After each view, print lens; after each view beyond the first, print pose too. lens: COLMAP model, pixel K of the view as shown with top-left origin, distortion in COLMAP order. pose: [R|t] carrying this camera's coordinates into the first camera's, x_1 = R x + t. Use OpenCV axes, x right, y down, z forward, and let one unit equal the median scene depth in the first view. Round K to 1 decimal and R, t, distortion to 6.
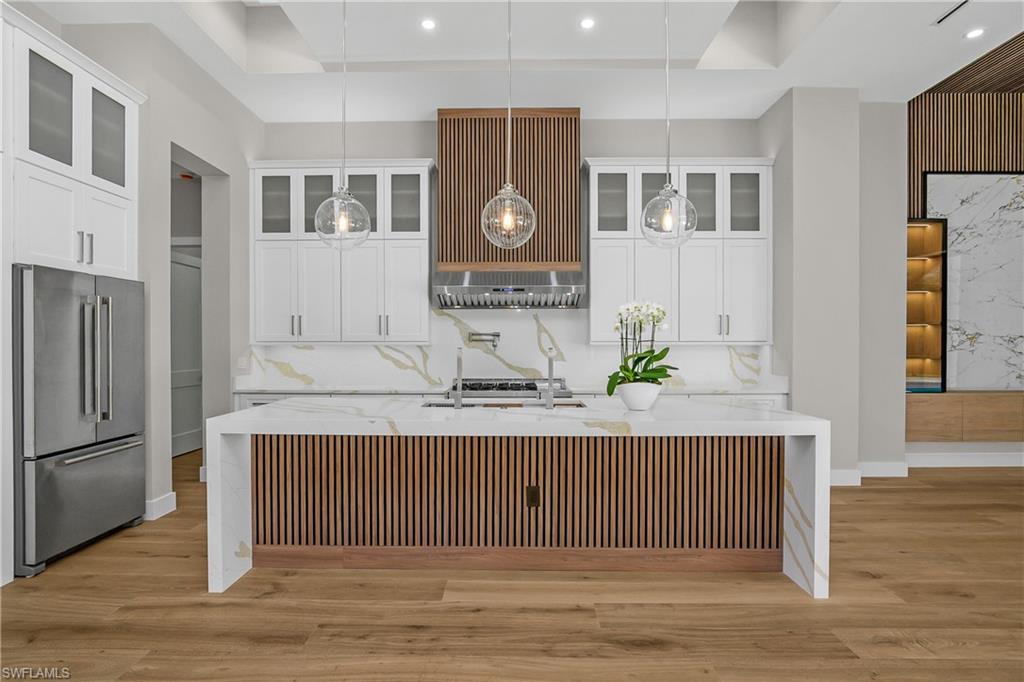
lens RADIAL K [[493.2, 0, 515.7], [0, 493.2, 349.2], [0, 0, 1]] dist [-0.000932, 0.000435]
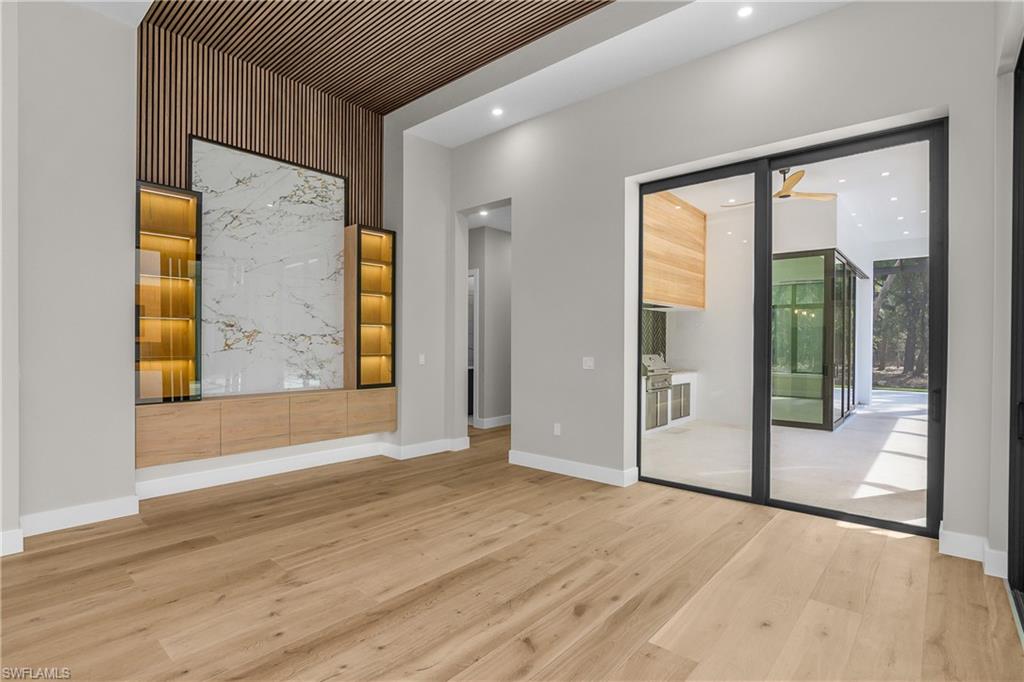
lens RADIAL K [[493.2, 0, 516.8], [0, 493.2, 339.0], [0, 0, 1]] dist [-0.000932, 0.000435]
pose [[0.681819, 0.012443, 0.731415, 0.604946], [0.000723, 0.999843, -0.017684, -0.000487], [-0.731520, 0.012586, 0.681704, 0.035234]]
